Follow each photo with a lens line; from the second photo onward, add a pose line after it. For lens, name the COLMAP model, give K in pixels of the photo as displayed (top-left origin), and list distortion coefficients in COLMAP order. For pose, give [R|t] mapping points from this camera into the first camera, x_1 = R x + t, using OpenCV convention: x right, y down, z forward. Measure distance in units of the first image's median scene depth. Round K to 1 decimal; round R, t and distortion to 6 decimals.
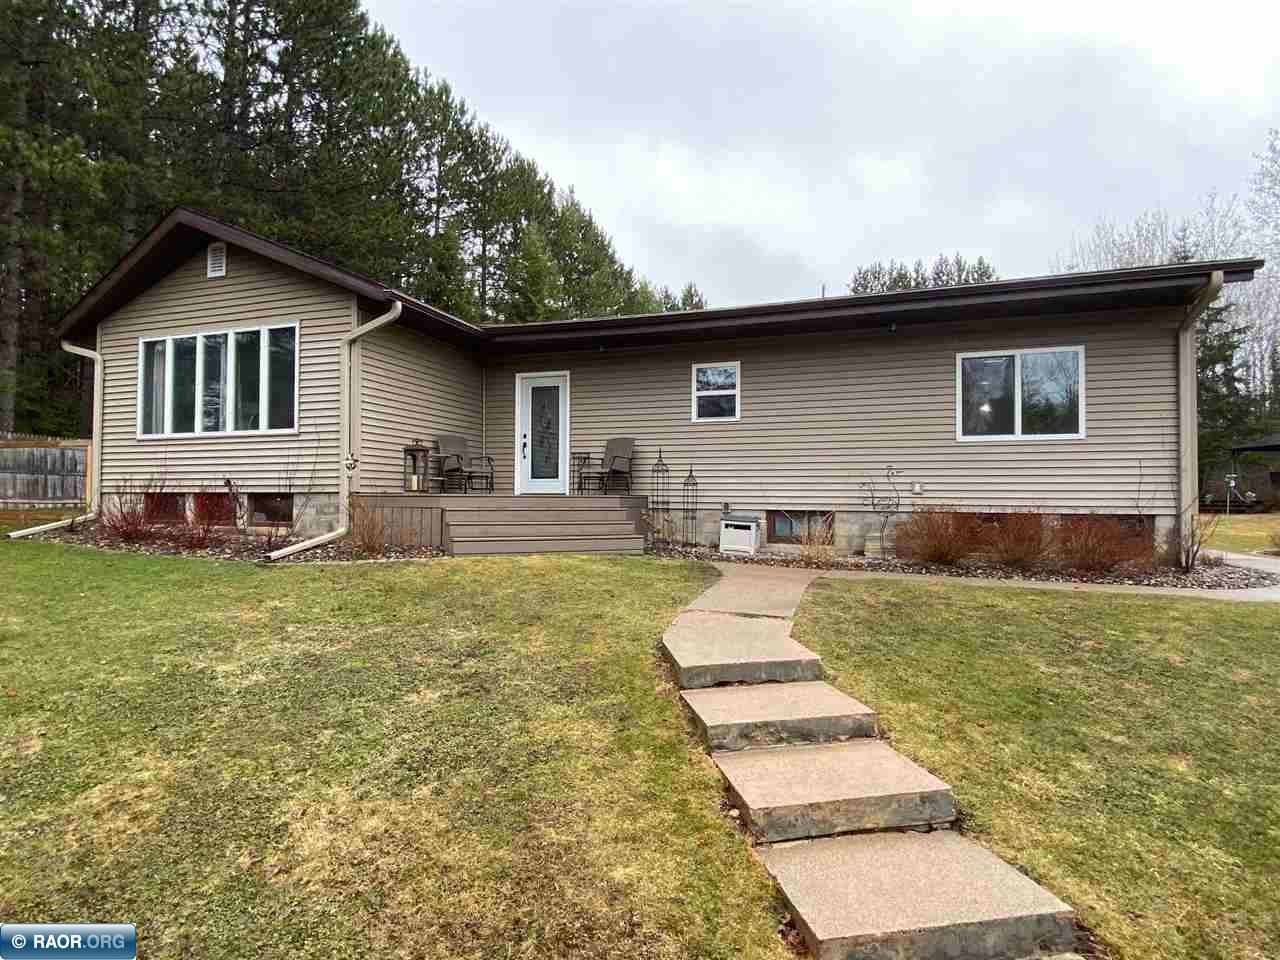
lens RADIAL K [[676.8, 0, 640.0], [0, 676.8, 480.0], [0, 0, 1]] dist [0.049137, -0.052372]
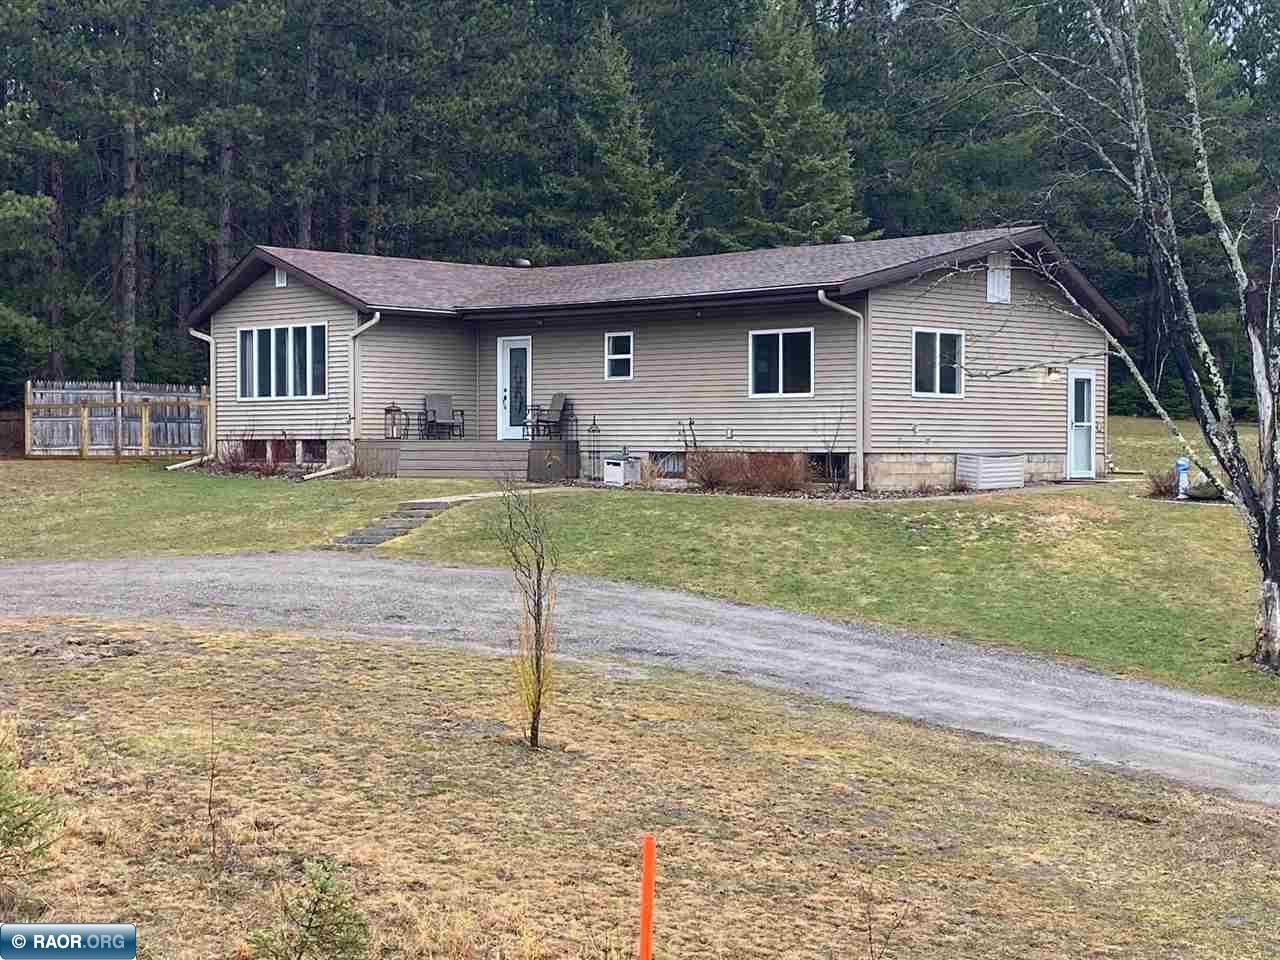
lens RADIAL K [[2110.8, 0, 640.0], [0, 2110.8, 480.0], [0, 0, 1]] dist [0.138367, 0.025032]
pose [[0.900441, 0.004178, -0.434959, 1.909459], [0.013835, 0.999173, 0.038240, -0.053448], [0.434759, -0.040451, 0.899638, -2.573098]]
